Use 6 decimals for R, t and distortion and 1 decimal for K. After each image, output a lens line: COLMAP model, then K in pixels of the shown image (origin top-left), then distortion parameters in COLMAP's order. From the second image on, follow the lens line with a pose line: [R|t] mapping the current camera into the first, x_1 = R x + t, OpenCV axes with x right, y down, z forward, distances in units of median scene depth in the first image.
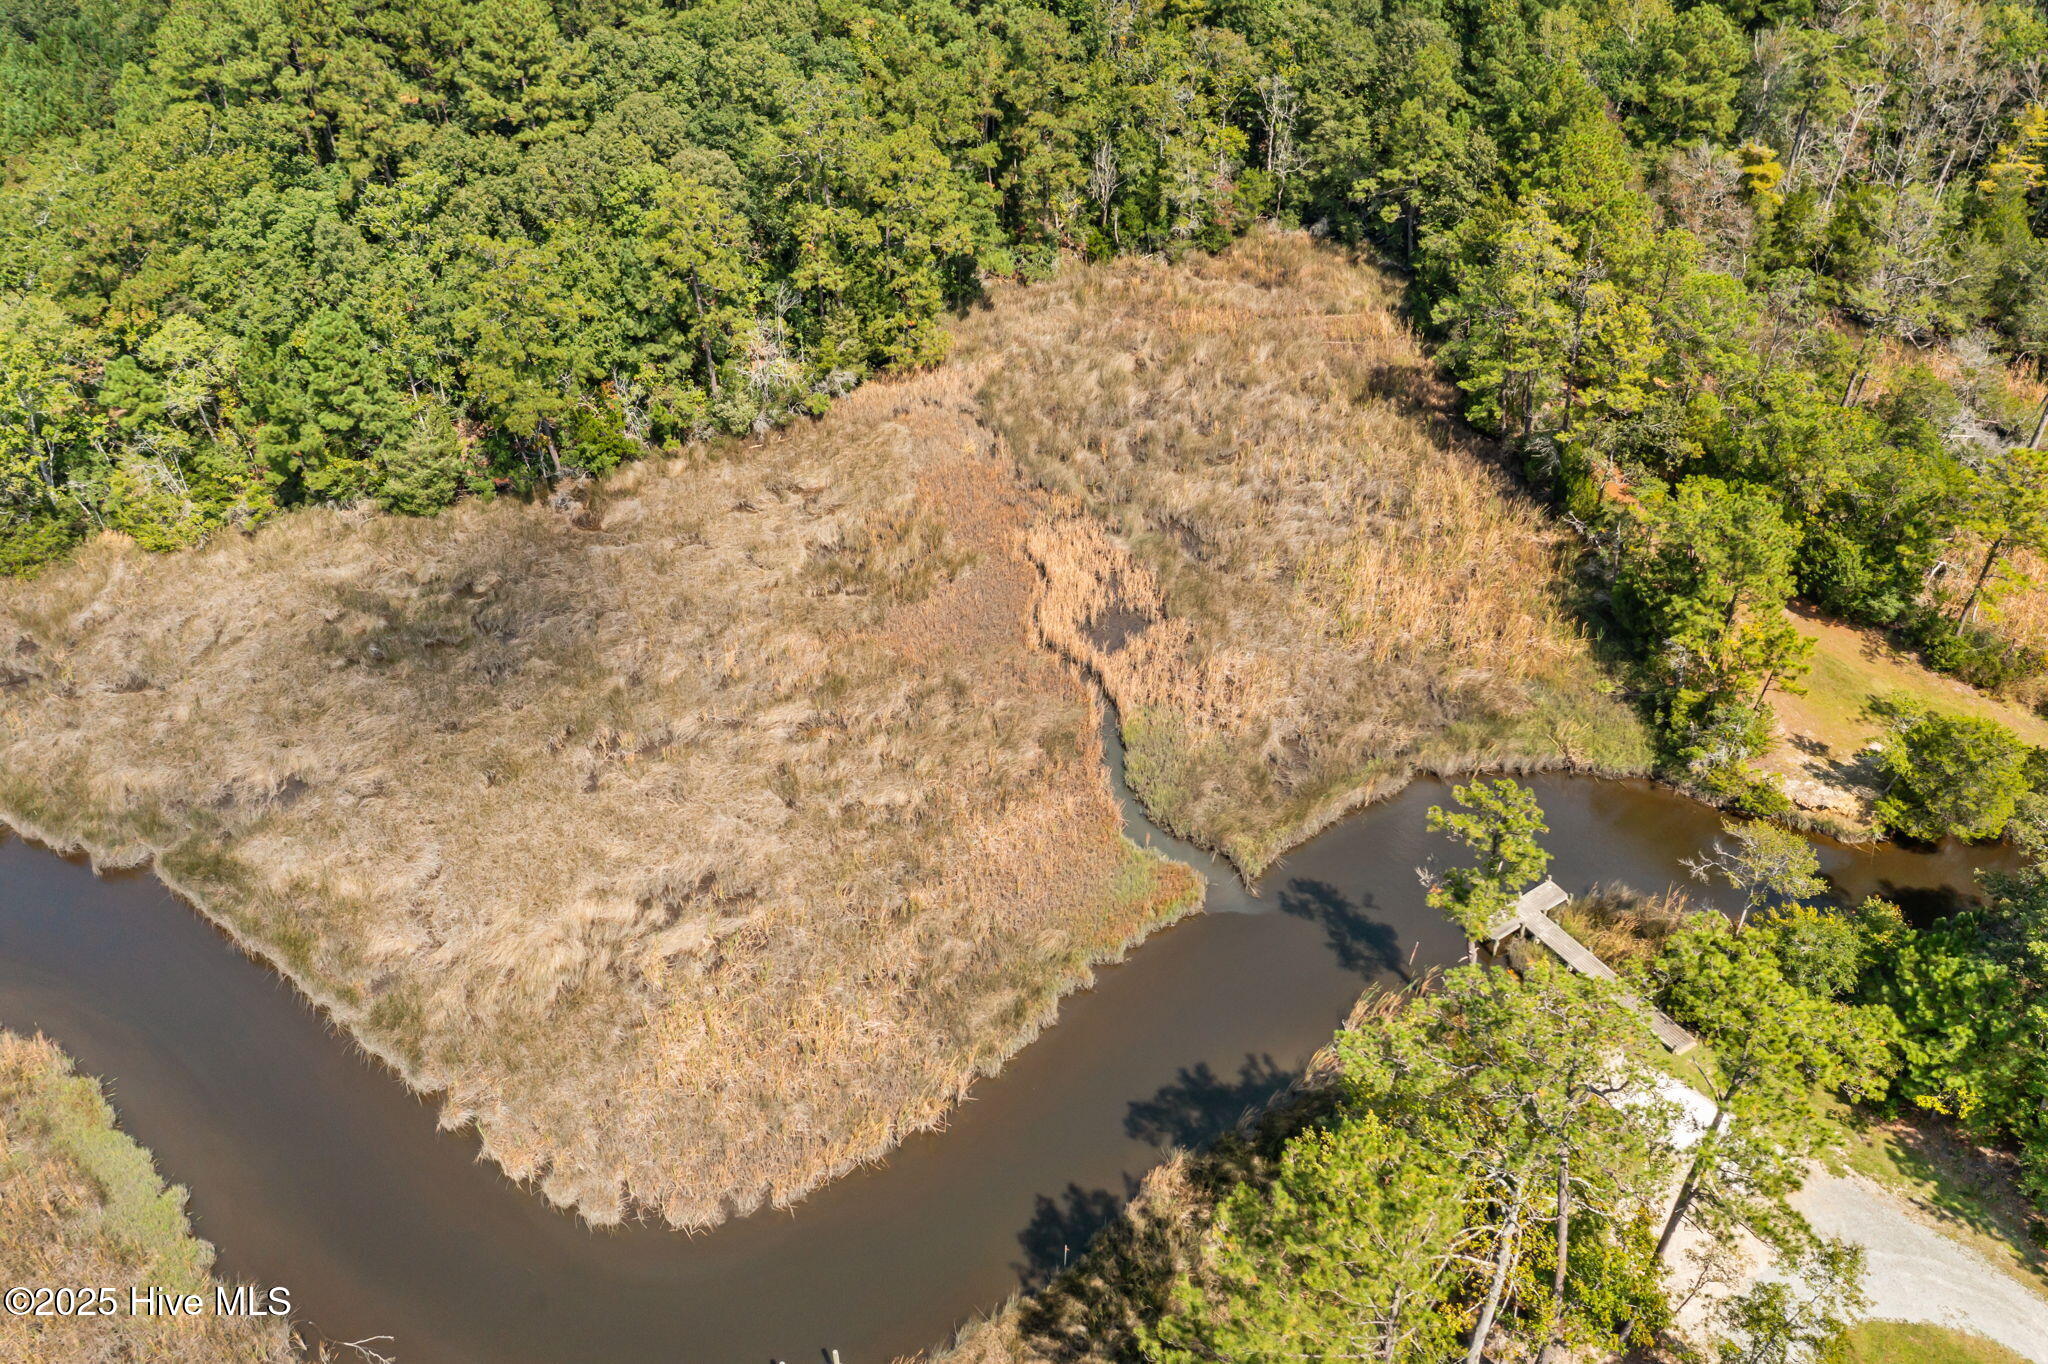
lens RADIAL K [[1611.2, 0, 1024.0], [0, 1611.2, 682.0], [0, 0, 1]] dist [-0.010569, 0.003347]
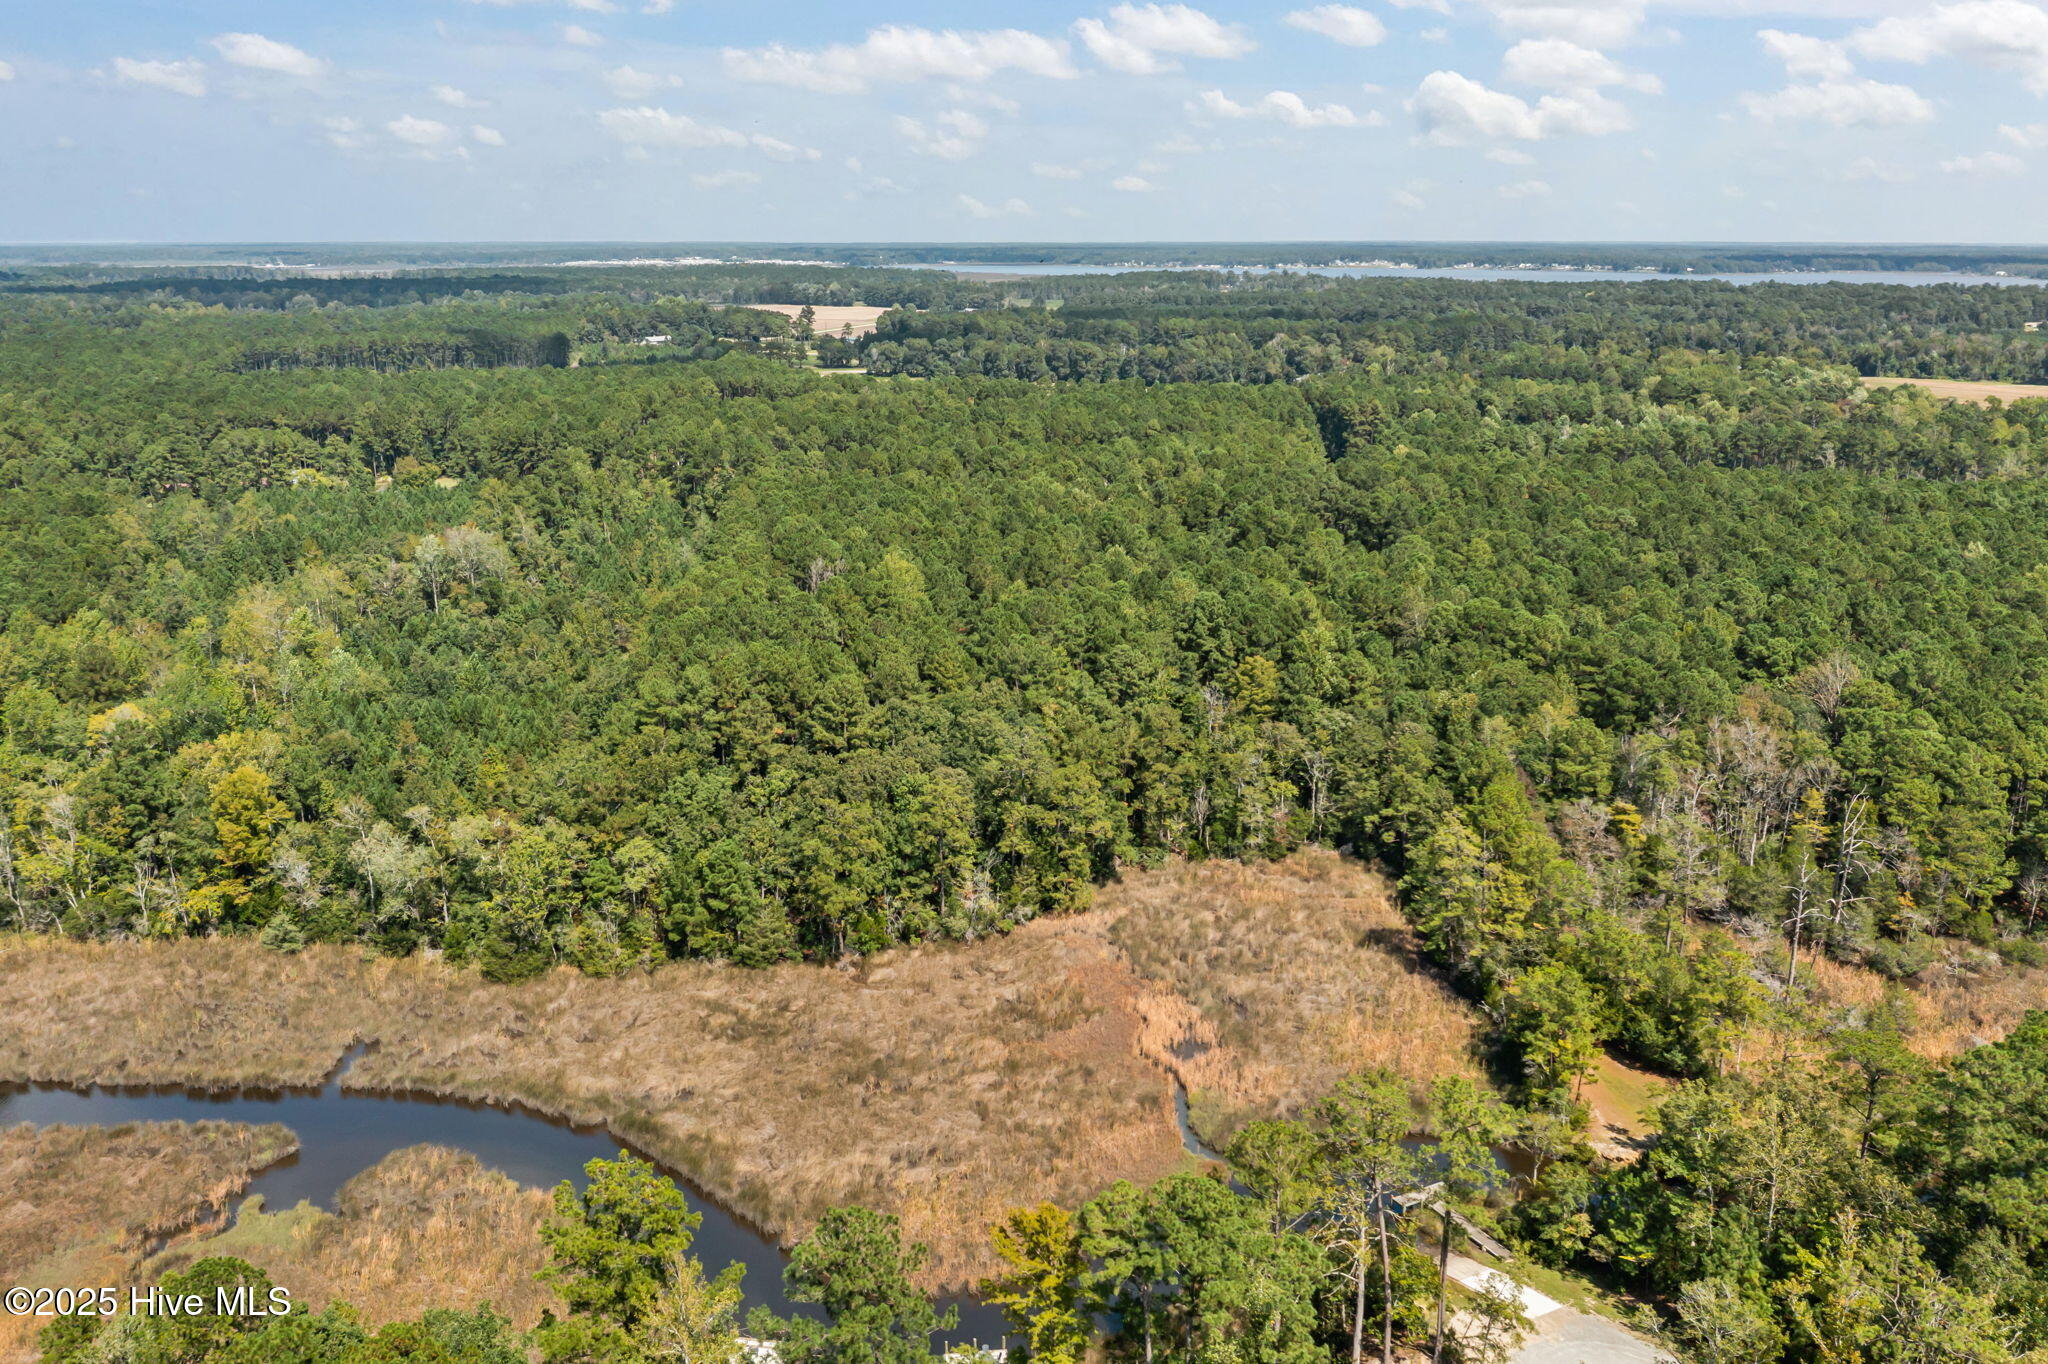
lens RADIAL K [[1611.2, 0, 1024.0], [0, 1611.2, 682.0], [0, 0, 1]] dist [-0.010569, 0.003347]
pose [[0.994739, 0.045988, -0.091535, 0.020488], [-0.080323, 0.904726, -0.418353, 0.270244], [0.063575, 0.423505, 0.903660, -0.514521]]
